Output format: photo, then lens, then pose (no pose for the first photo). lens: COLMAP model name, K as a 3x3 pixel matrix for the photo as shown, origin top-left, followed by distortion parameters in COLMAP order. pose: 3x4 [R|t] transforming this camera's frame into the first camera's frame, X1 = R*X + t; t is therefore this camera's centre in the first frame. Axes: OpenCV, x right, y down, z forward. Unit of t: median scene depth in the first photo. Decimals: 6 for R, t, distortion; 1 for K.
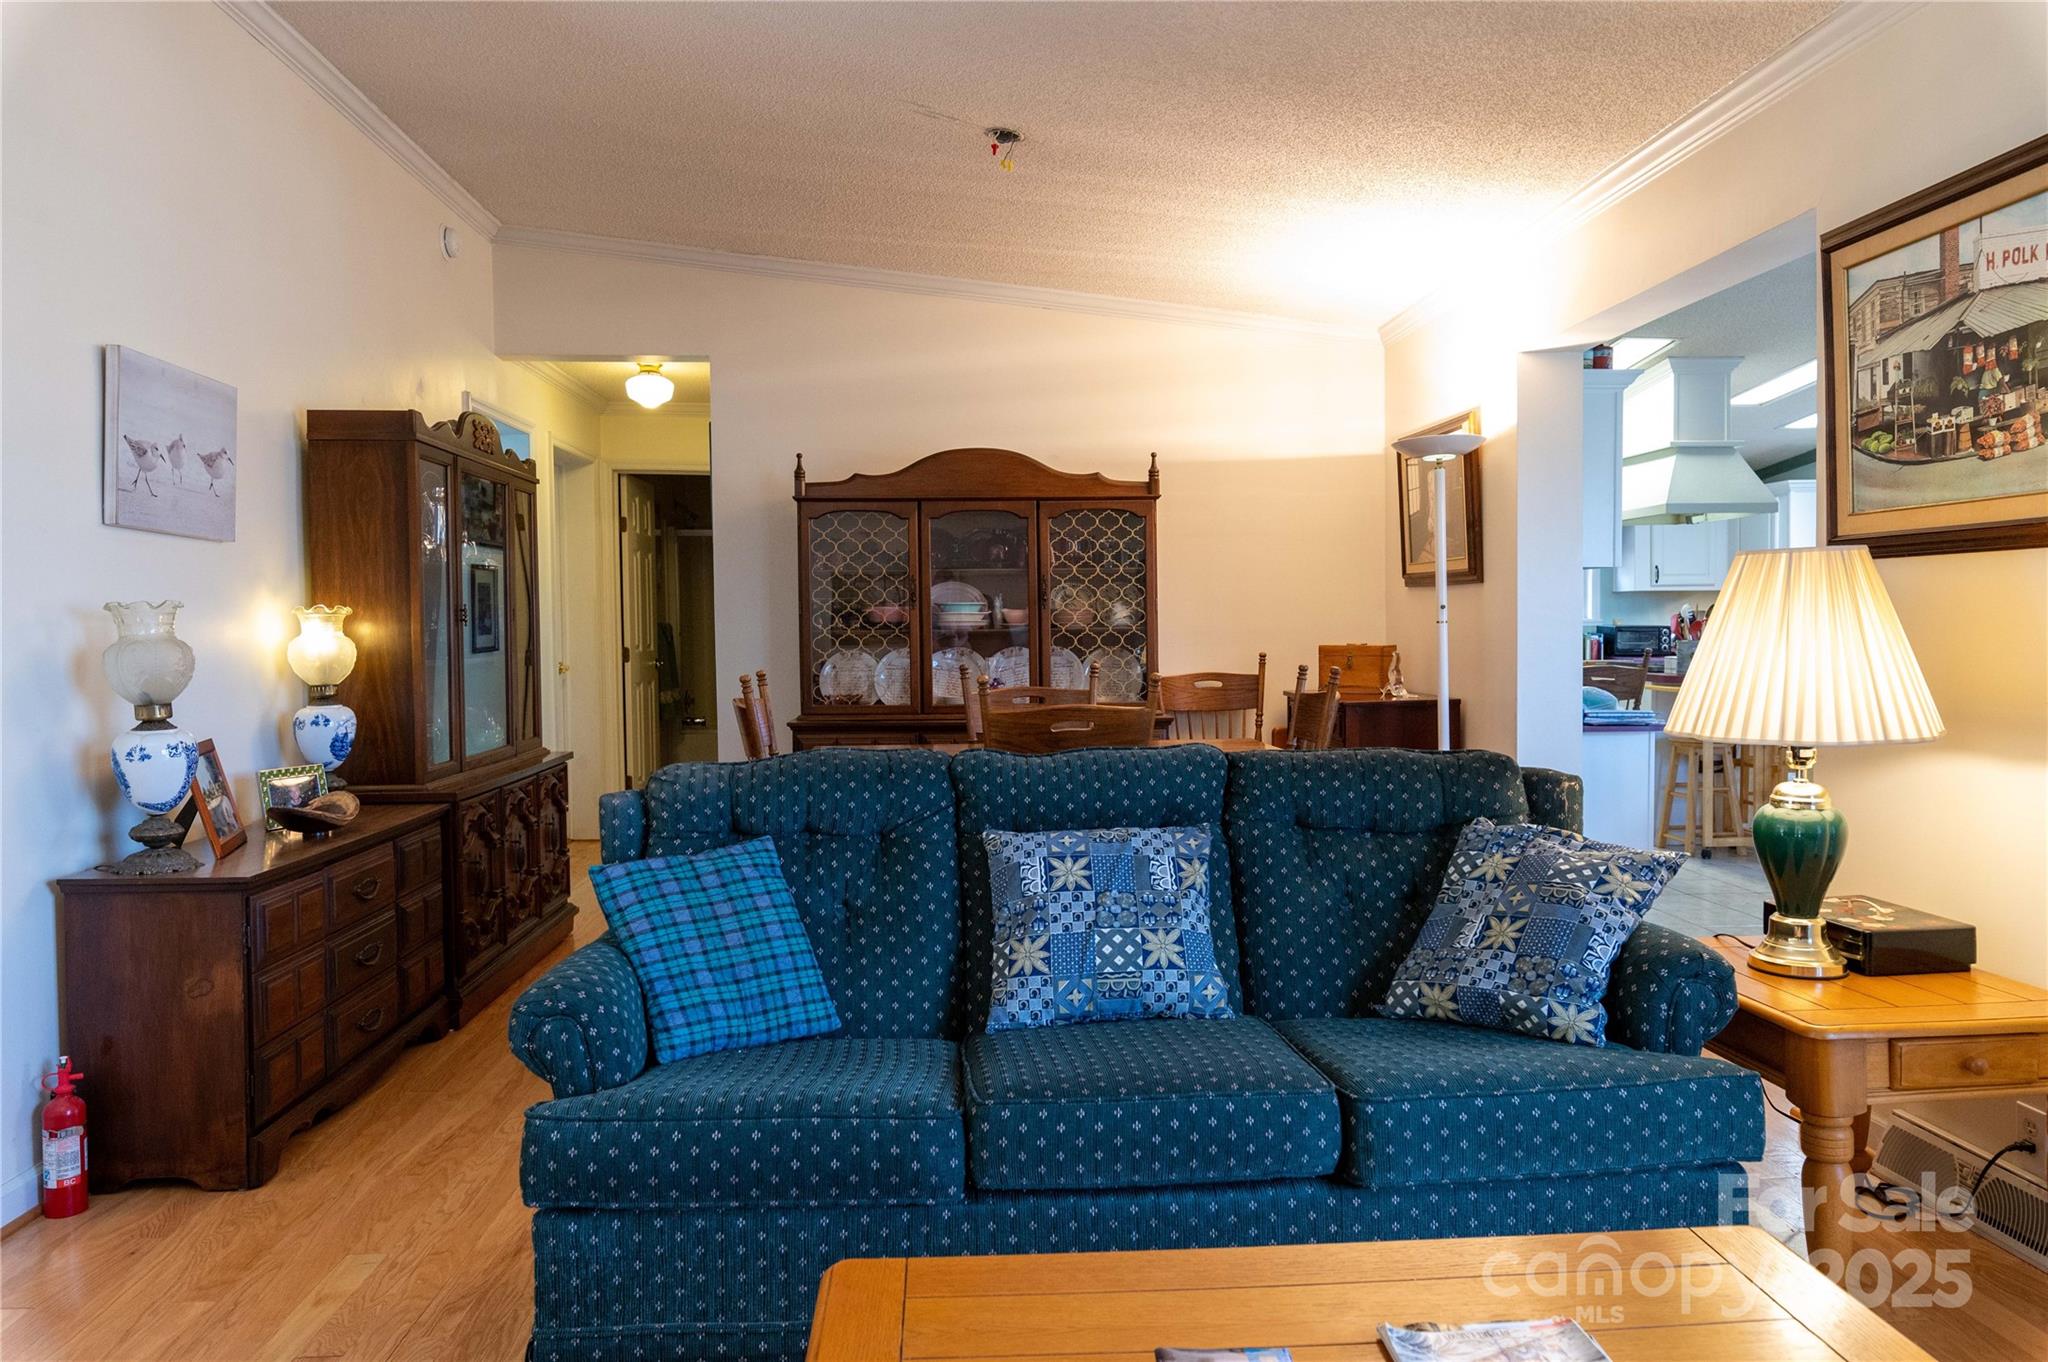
lens RADIAL K [[1328.7, 0, 1016.2], [0, 1328.7, 676.8], [0, 0, 1]] dist [-0.006961, 0.000909]
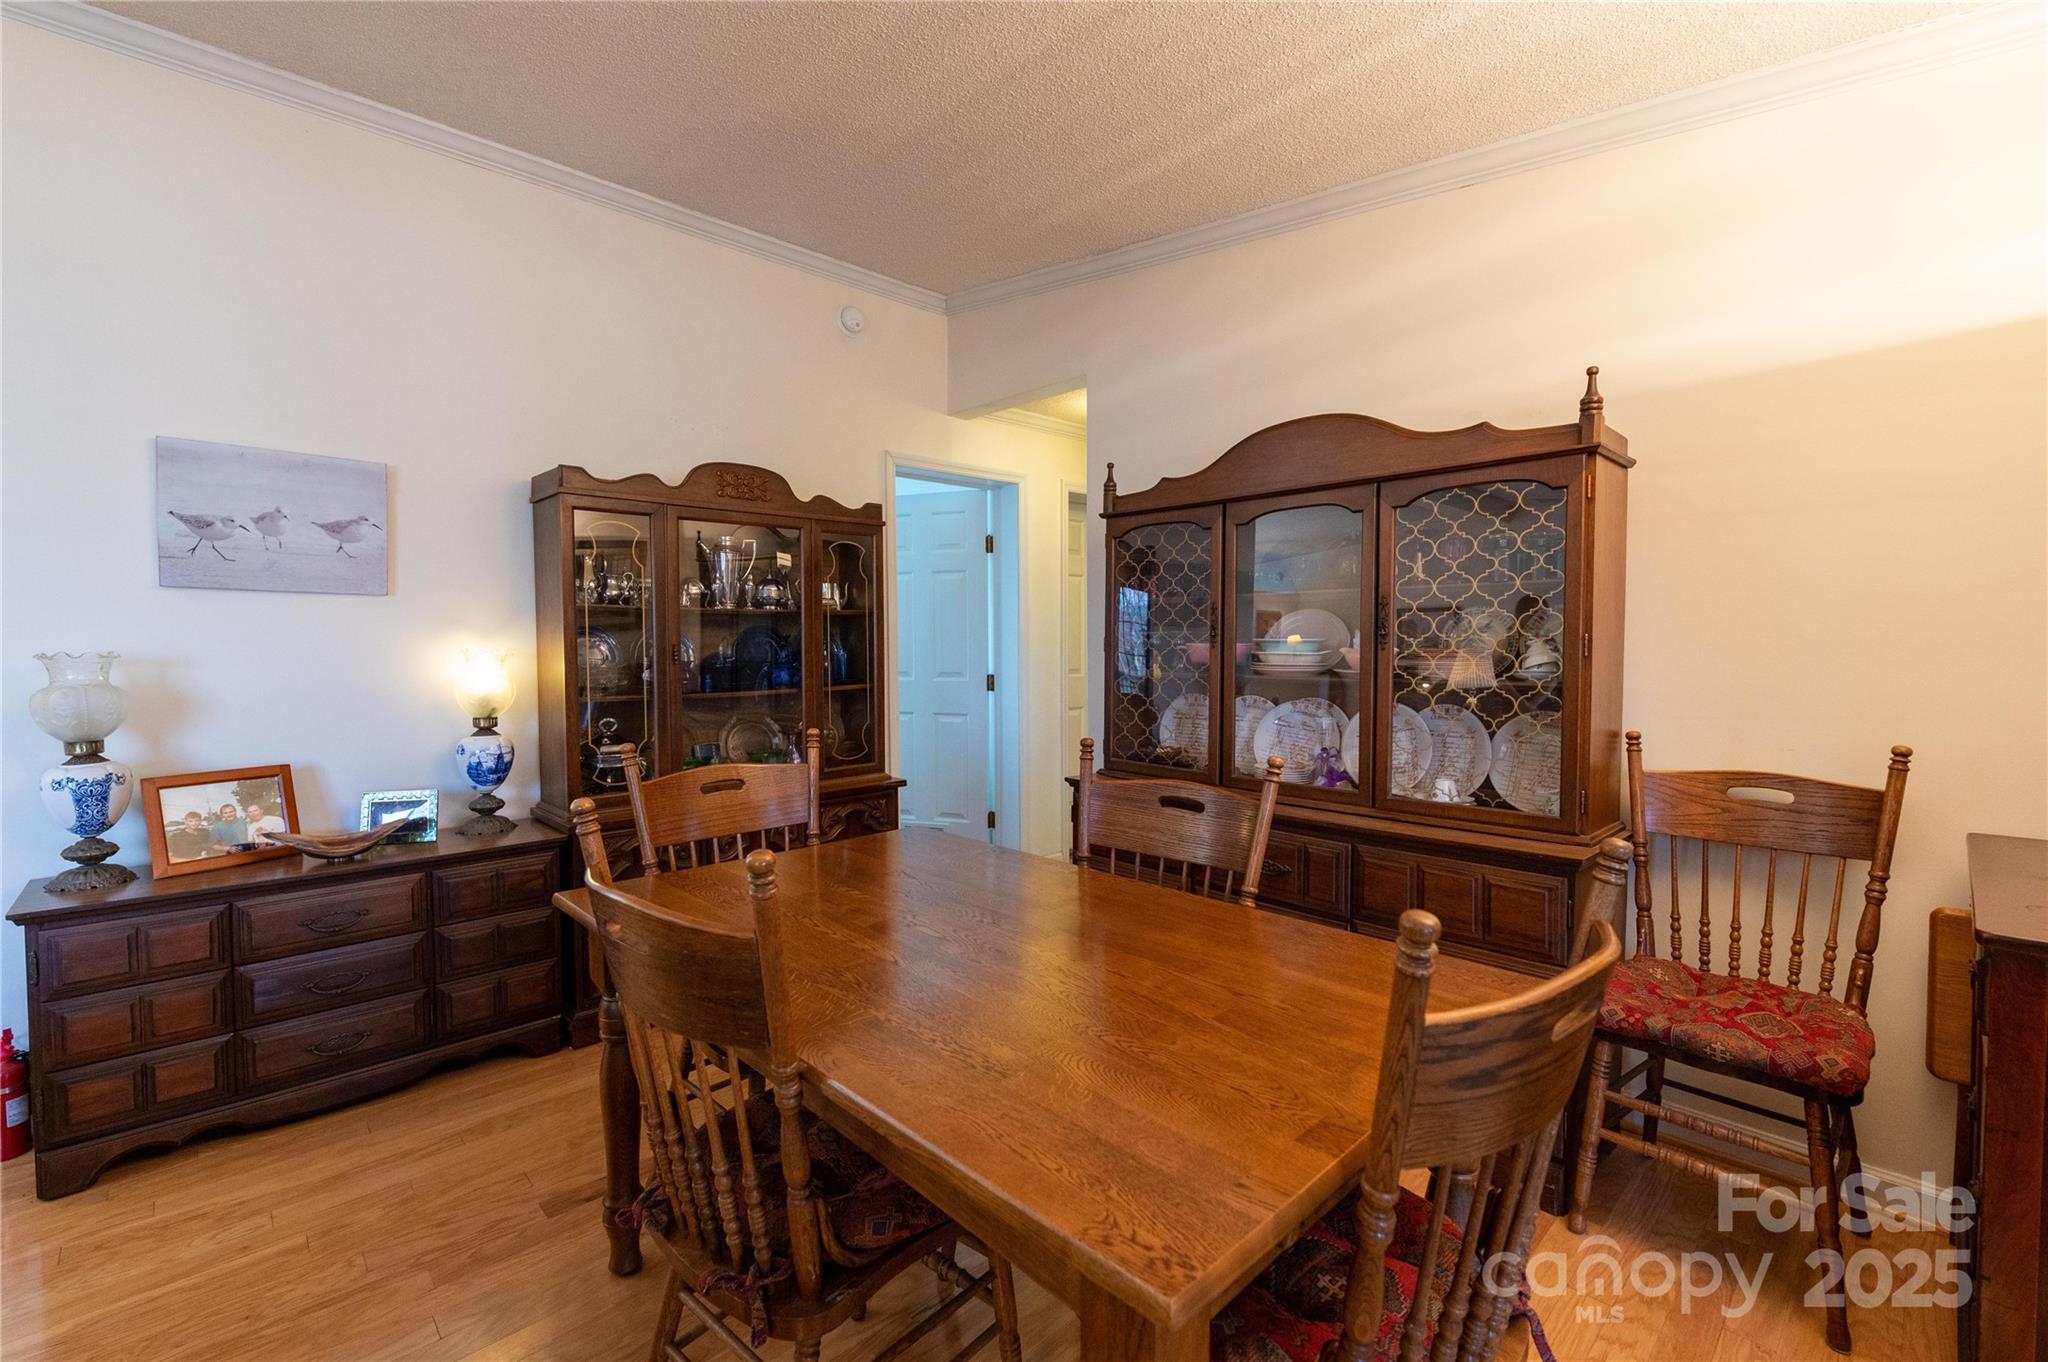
lens RADIAL K [[873.4, 0, 1027.3], [0, 873.4, 667.8], [0, 0, 1]] dist [-0.002774, 0.000708]
pose [[0.641368, 0.033171, -0.766516, 0.236980], [-0.032583, 0.999341, 0.015983, -0.043533], [0.766541, 0.014725, 0.642027, 0.599587]]
